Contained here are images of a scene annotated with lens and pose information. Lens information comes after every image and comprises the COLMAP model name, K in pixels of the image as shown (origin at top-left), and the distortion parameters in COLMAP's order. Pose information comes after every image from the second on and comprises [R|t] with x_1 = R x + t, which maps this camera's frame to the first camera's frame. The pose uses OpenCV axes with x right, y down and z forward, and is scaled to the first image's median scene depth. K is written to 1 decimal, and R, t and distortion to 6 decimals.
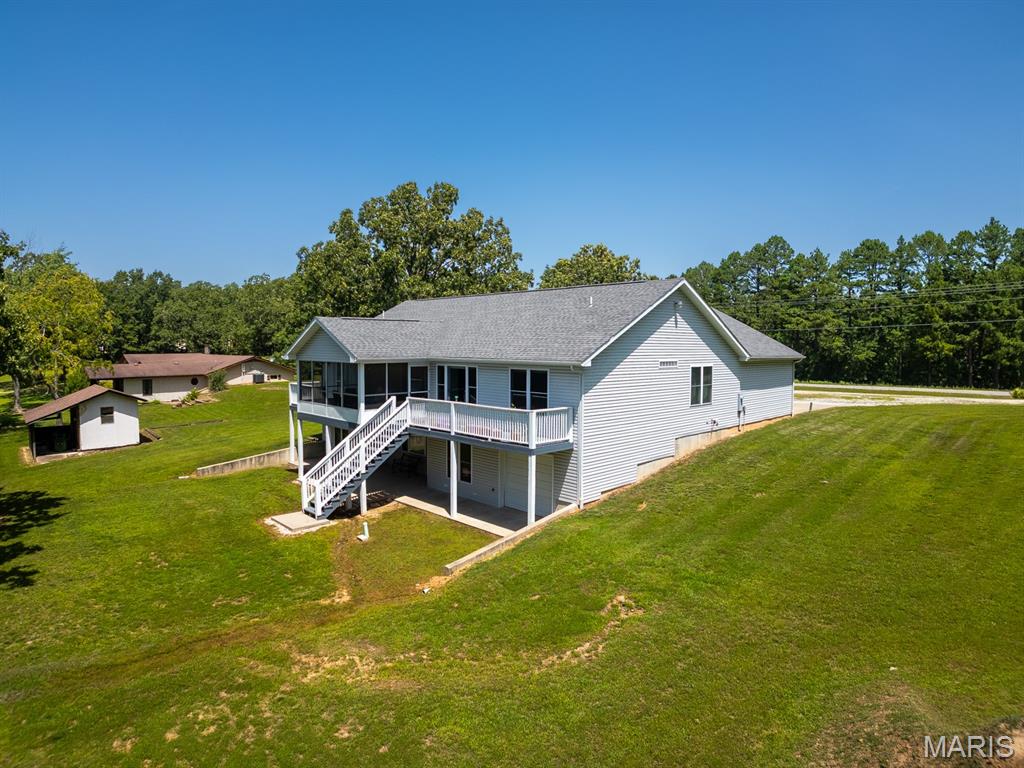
lens RADIAL K [[584.7, 0, 512.0], [0, 584.7, 384.0], [0, 0, 1]] dist [-0.116805, -0.003906]
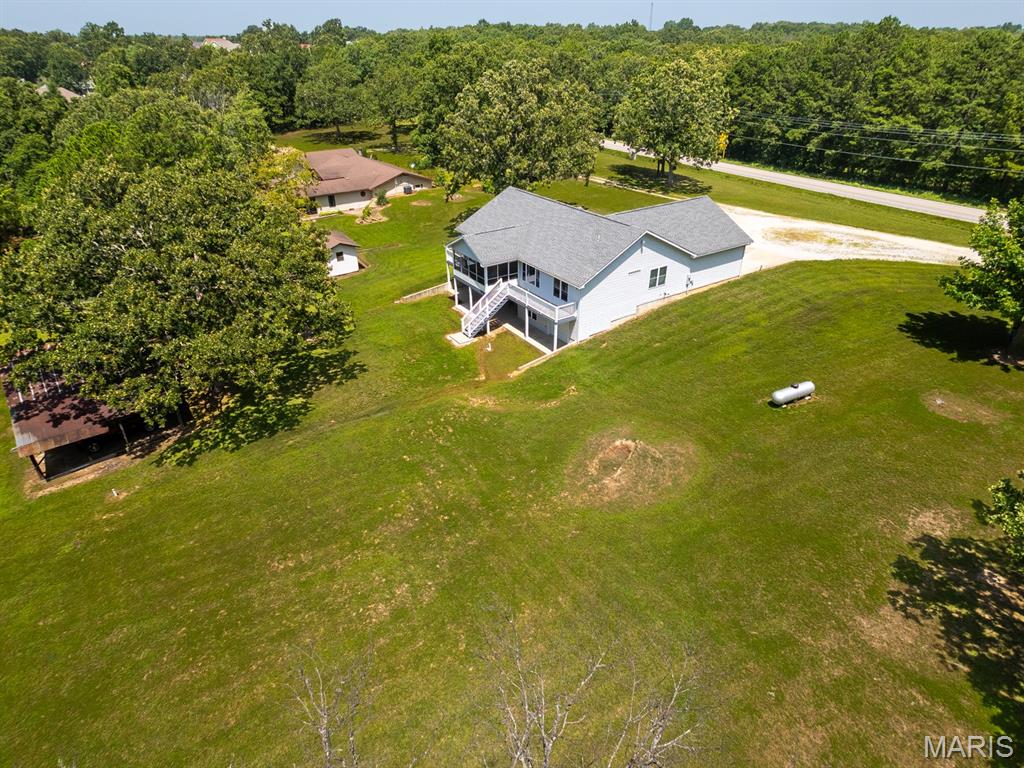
lens RADIAL K [[607.5, 0, 512.0], [0, 607.5, 384.0], [0, 0, 1]] dist [0.035351, -0.000474]
pose [[0.979960, 0.085104, -0.180099, 0.281840], [0.007335, 0.888107, 0.459579, -0.698779], [0.199060, -0.451690, 0.869685, -1.153173]]
